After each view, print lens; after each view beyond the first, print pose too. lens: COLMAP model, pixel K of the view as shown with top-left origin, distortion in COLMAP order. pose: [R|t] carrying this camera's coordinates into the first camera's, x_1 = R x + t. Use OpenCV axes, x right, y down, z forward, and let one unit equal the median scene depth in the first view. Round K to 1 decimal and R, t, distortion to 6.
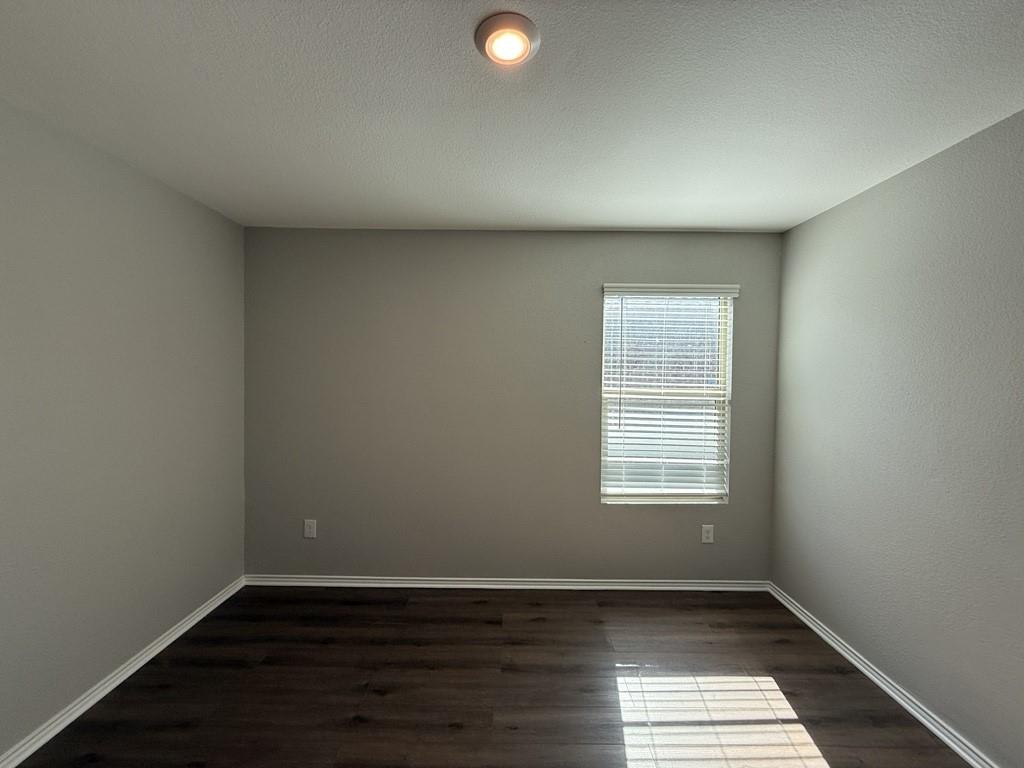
lens RADIAL K [[408.5, 0, 511.8], [0, 408.5, 383.5], [0, 0, 1]] dist [0.000427, 0.000262]
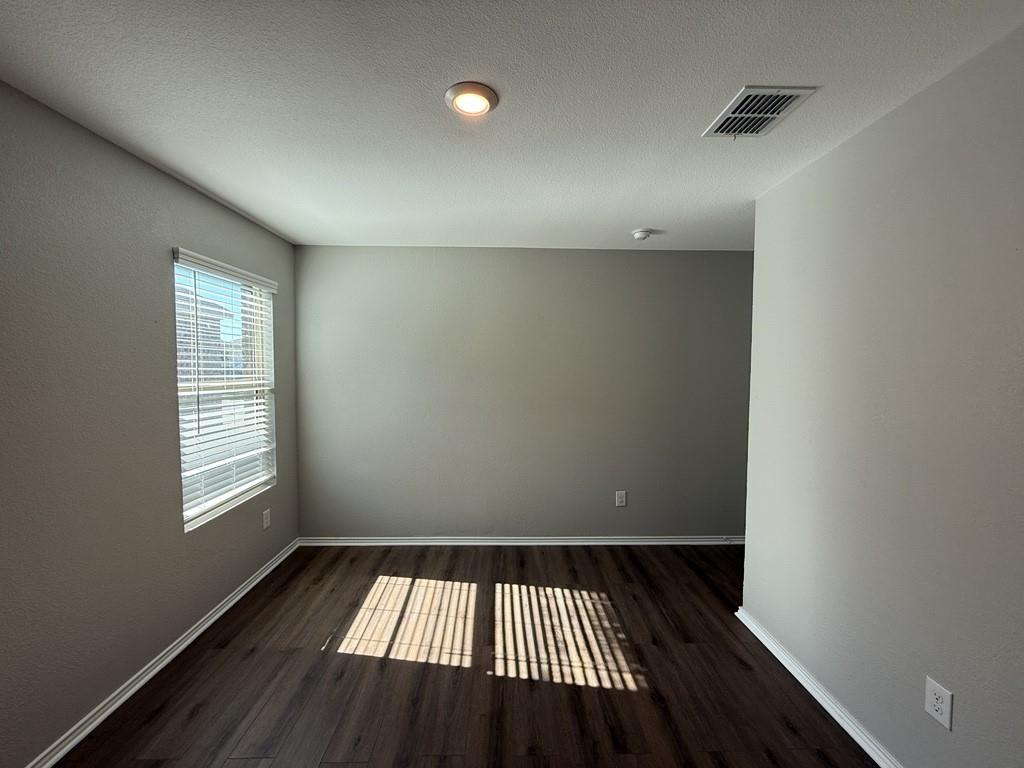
lens RADIAL K [[405.6, 0, 514.7], [0, 405.6, 384.5], [0, 0, 1]] dist [0.000009, 0.000074]
pose [[-0.023582, -0.057719, 0.998054, -0.558126], [0.022618, 0.998046, 0.058253, -0.018444], [-0.999466, 0.023947, -0.022230, 0.397367]]
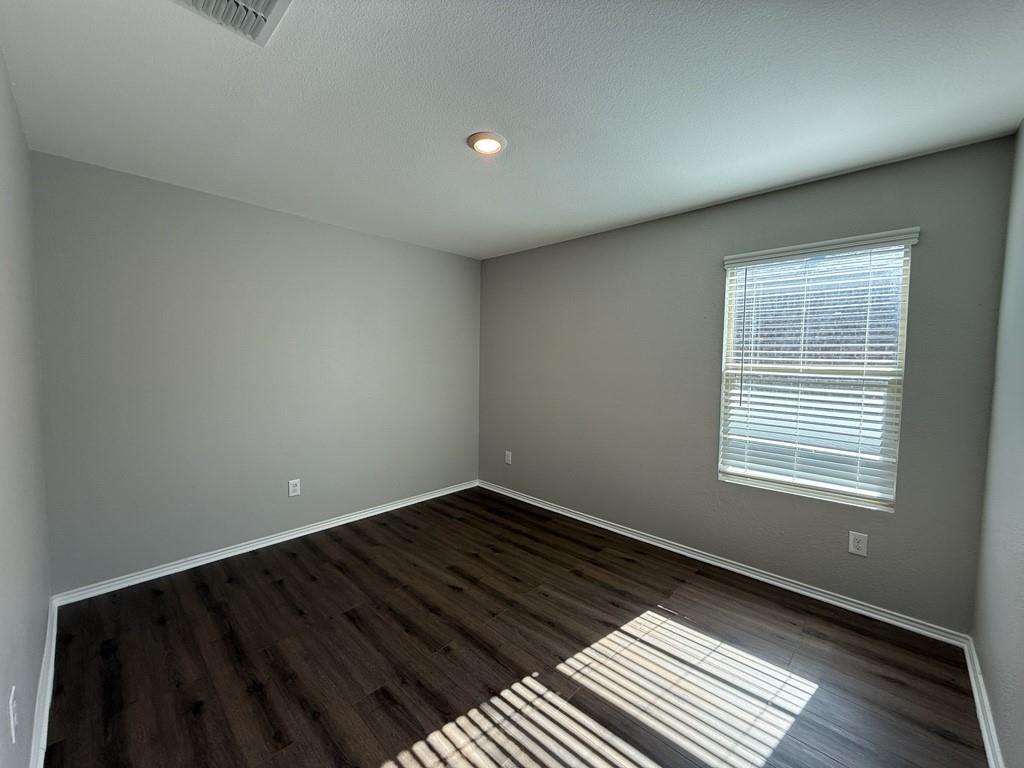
lens RADIAL K [[408.5, 0, 511.8], [0, 408.5, 383.5], [0, 0, 1]] dist [0.000427, 0.000262]
pose [[0.724081, 0.037684, -0.688685, 0.543519], [-0.022347, 0.999264, 0.031183, 0.040570], [0.689353, -0.007189, 0.724390, -0.066090]]
